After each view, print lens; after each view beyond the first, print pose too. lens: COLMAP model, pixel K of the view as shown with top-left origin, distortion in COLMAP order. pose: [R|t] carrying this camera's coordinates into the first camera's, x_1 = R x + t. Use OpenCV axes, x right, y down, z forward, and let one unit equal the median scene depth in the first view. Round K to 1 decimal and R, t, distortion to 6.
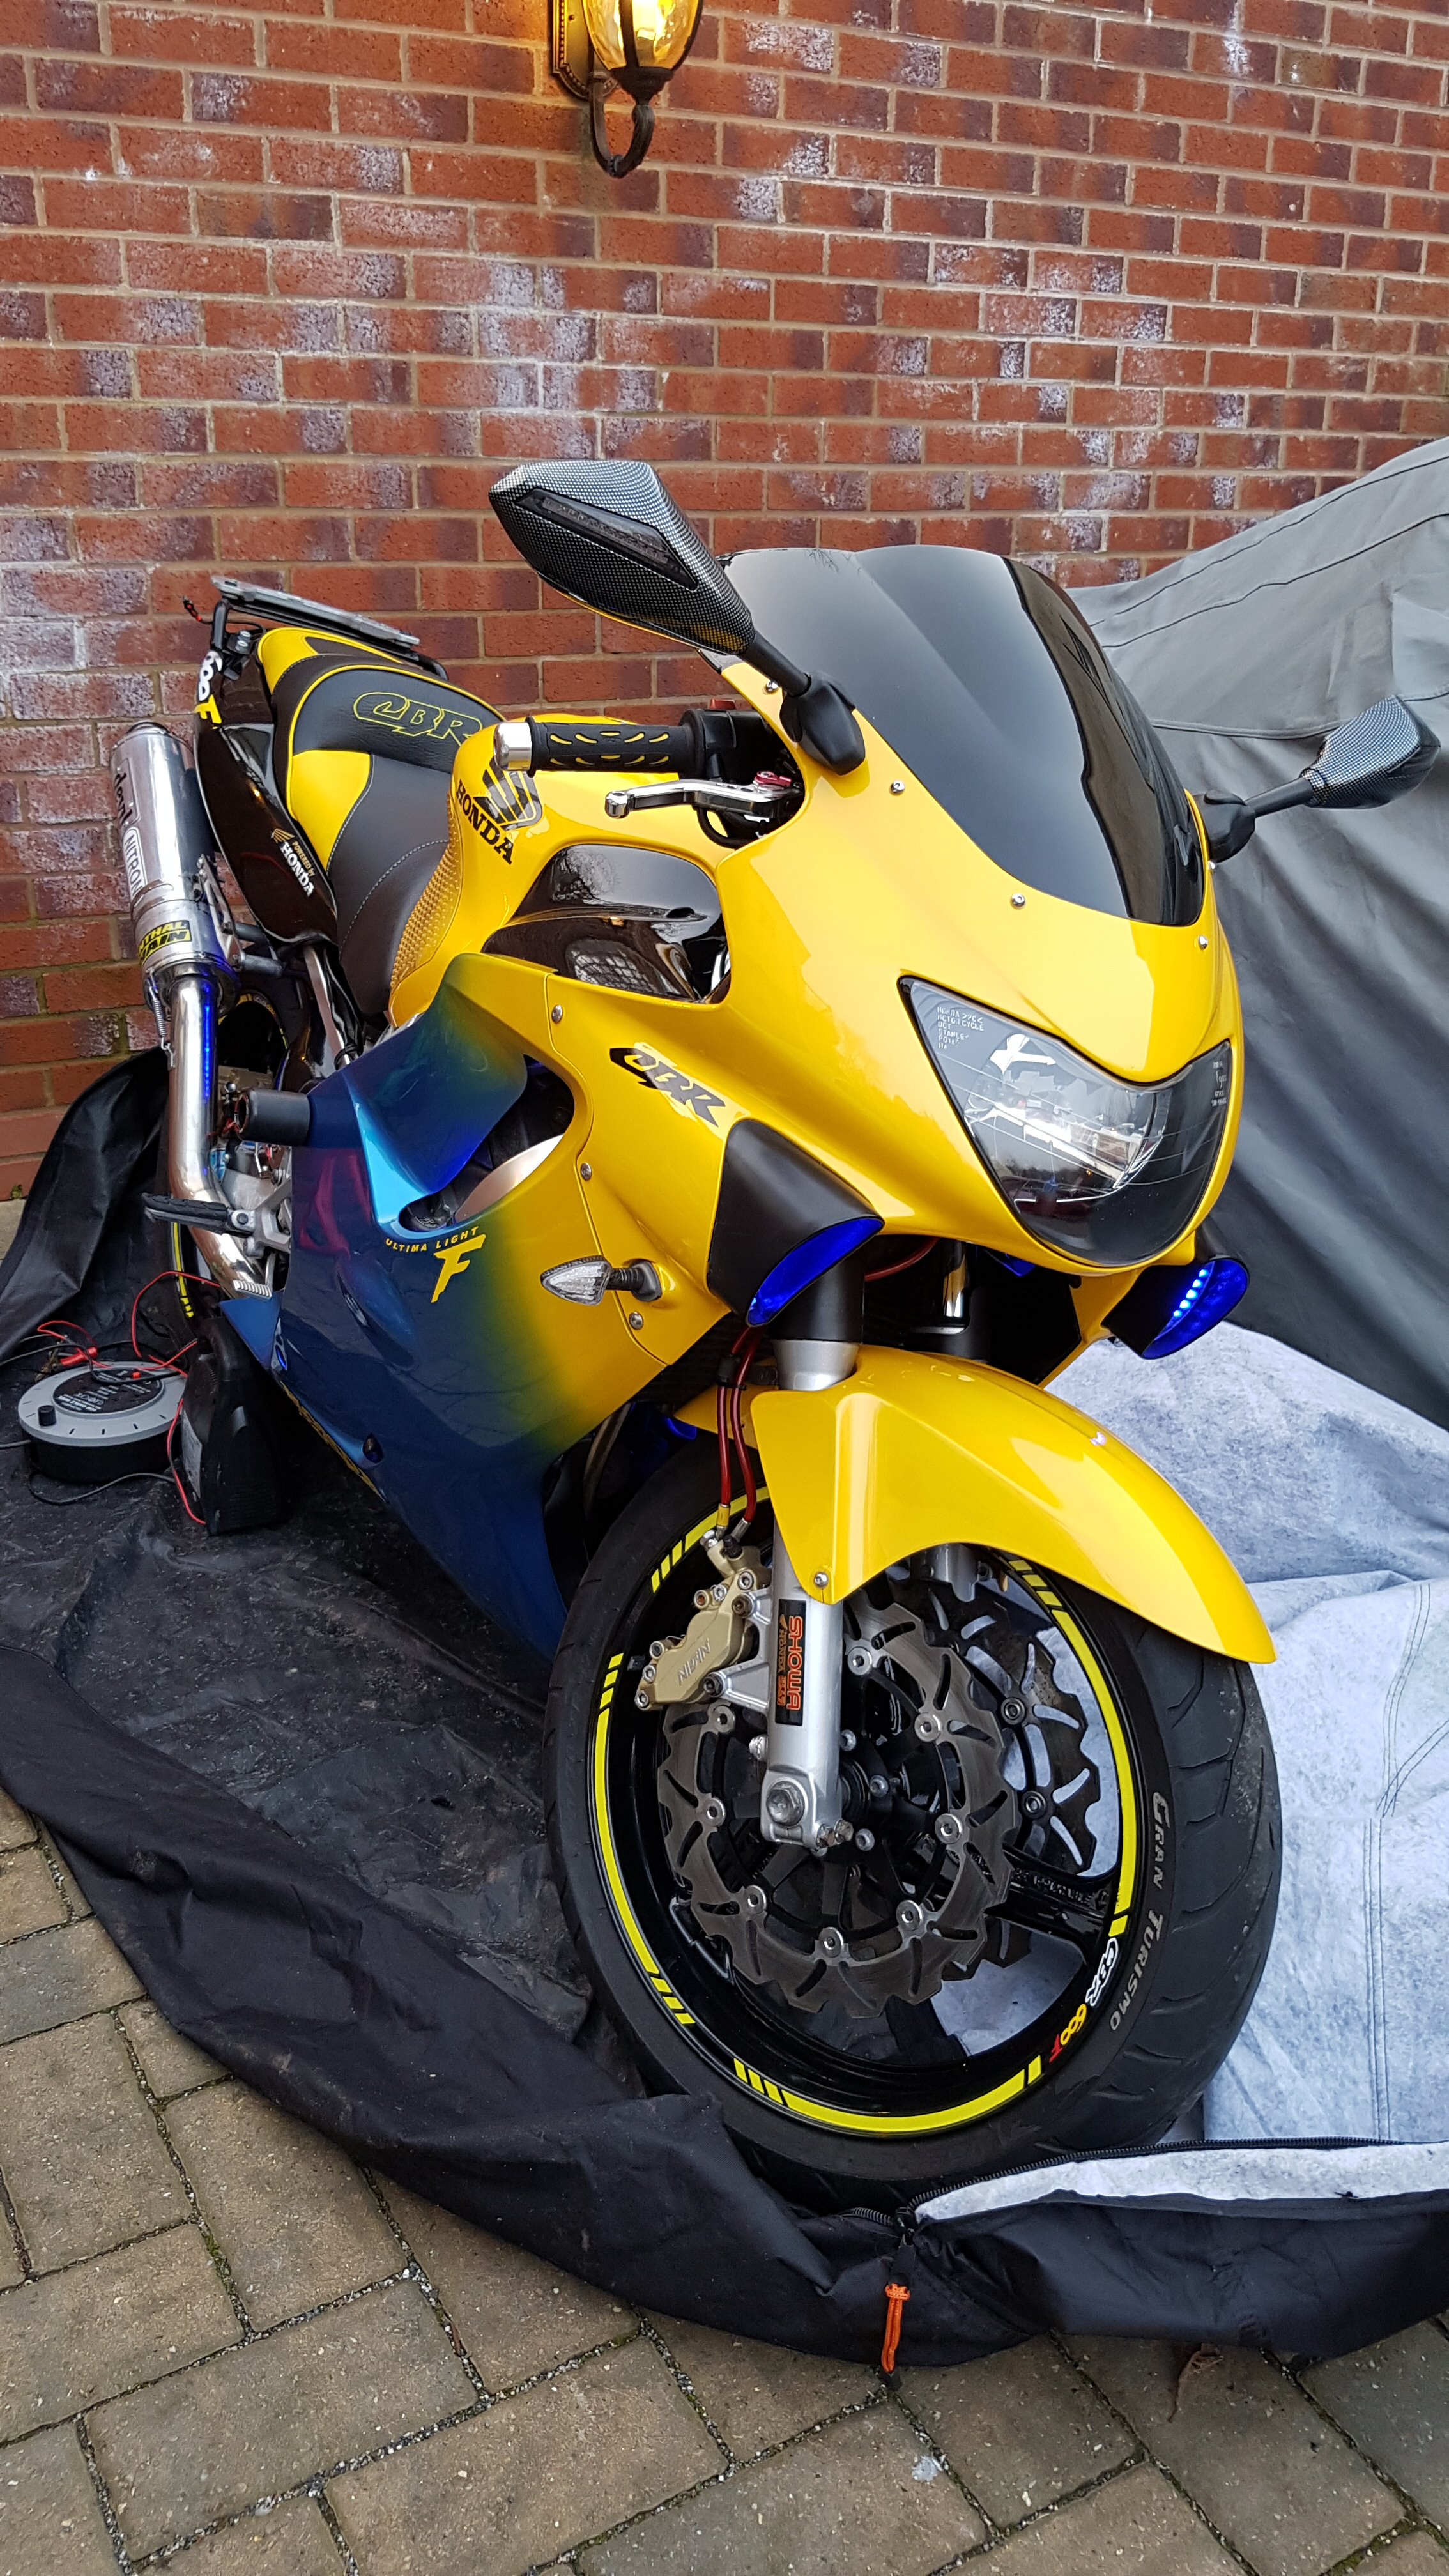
lens RADIAL K [[2025.5, 0, 732.6], [0, 2025.5, 1256.3], [0, 0, 1]] dist [0.058757, -0.109354]
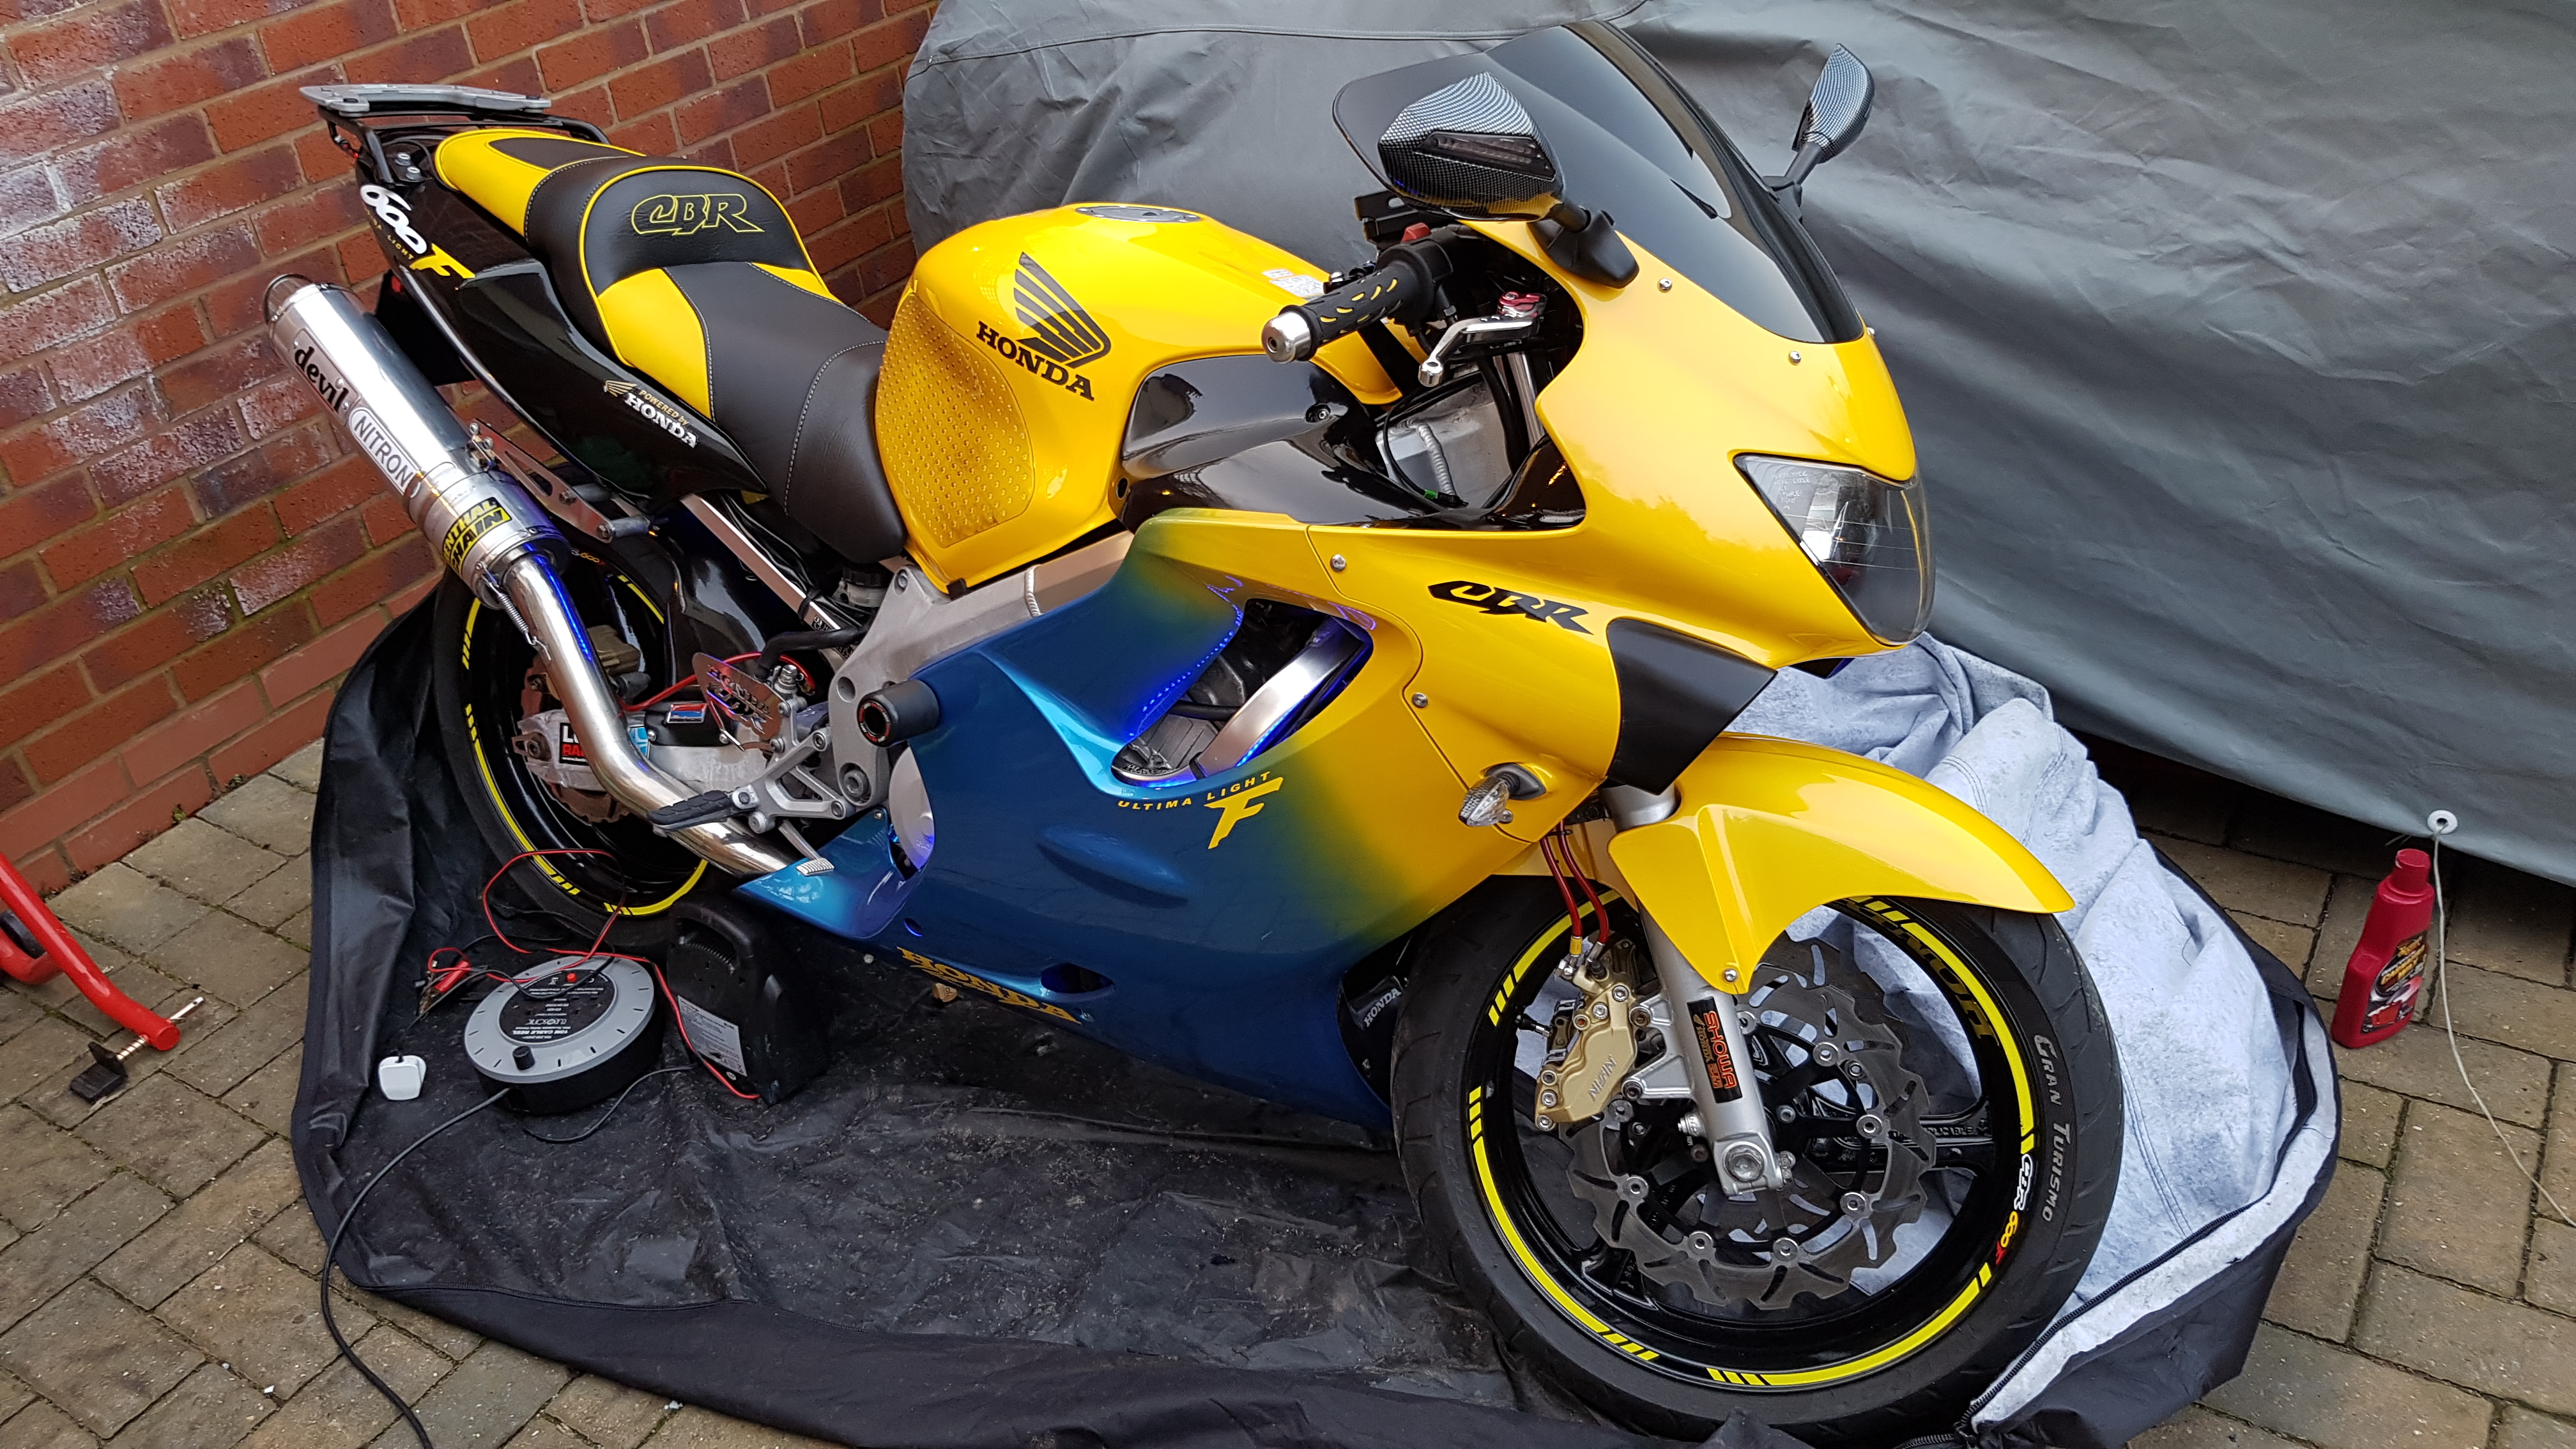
lens RADIAL K [[2015.7, 0, 1314.8], [0, 2015.7, 721.9], [0, 0, 1]] dist [0.056731, -0.129452]
pose [[0.880911, -0.338289, 0.330993, -0.222916], [0.281934, 0.936811, 0.207117, -0.124776], [-0.380143, -0.089134, 0.920623, 0.026506]]
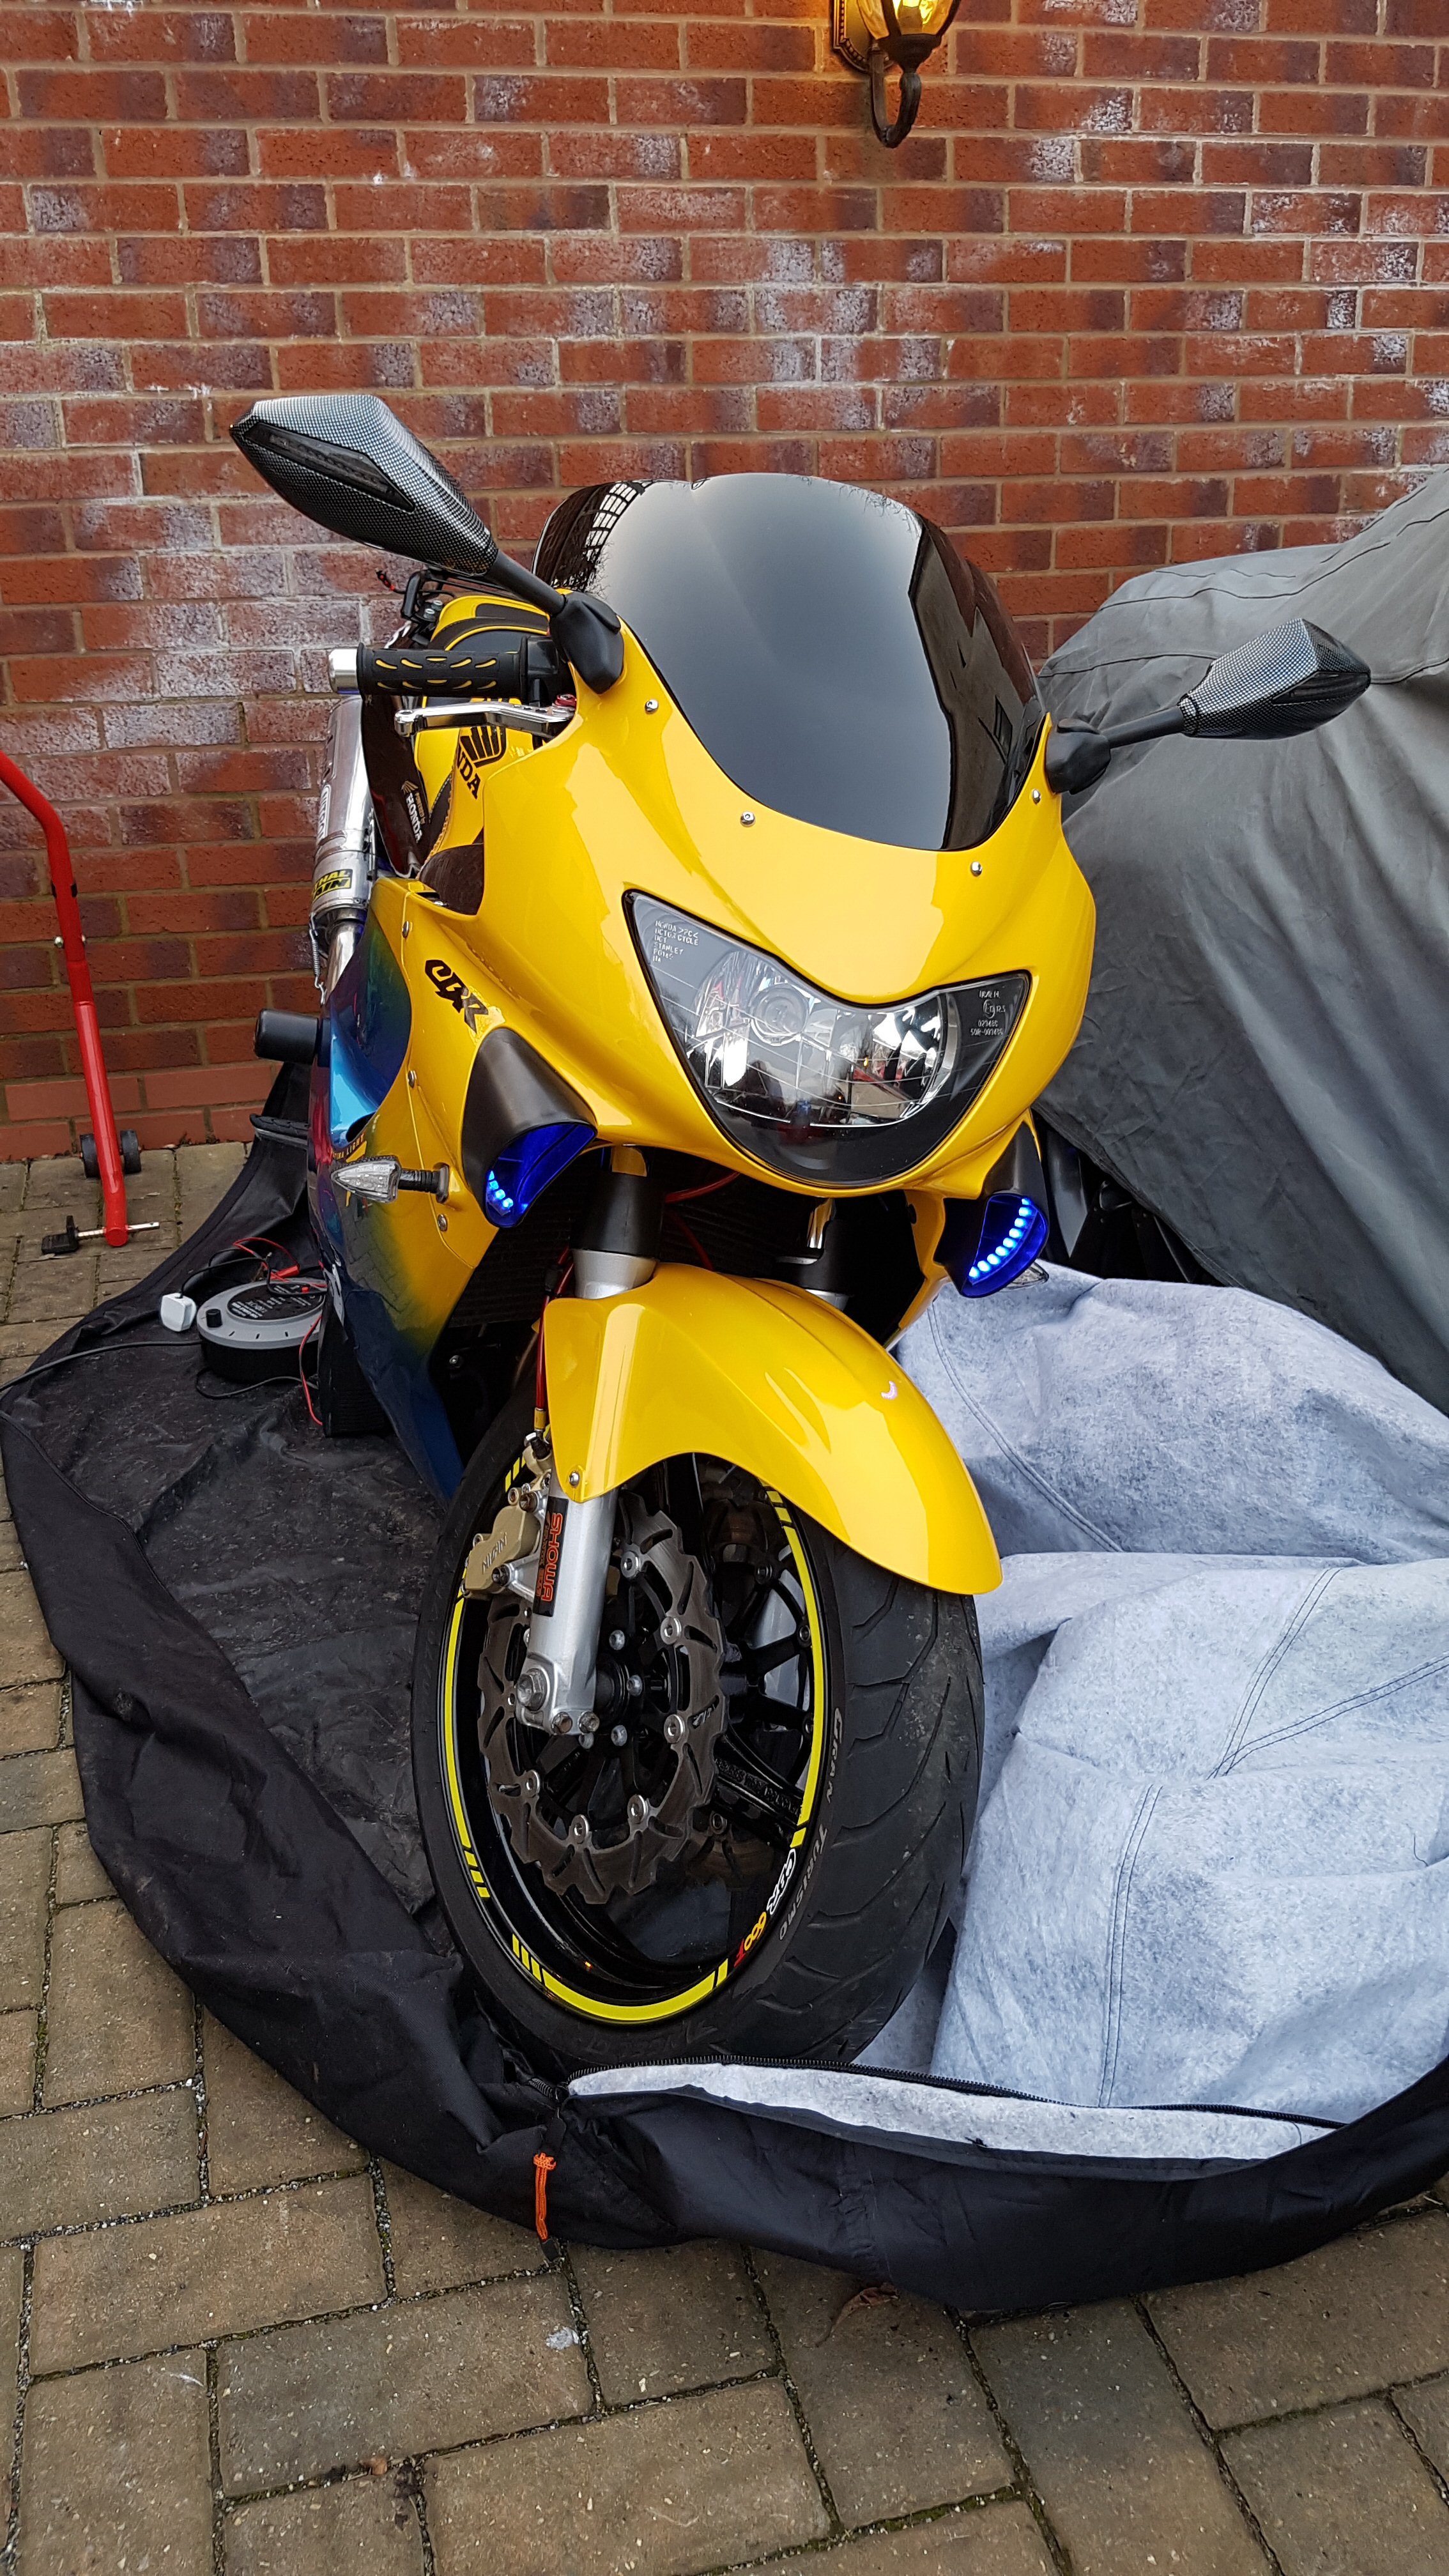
lens RADIAL K [[2025.5, 0, 732.6], [0, 2025.5, 1256.3], [0, 0, 1]] dist [0.058757, -0.109354]
pose [[0.965282, 0.062516, -0.253620, 0.172670], [-0.062090, 0.998024, 0.009690, 0.014471], [0.253724, 0.006393, 0.967255, 0.009187]]
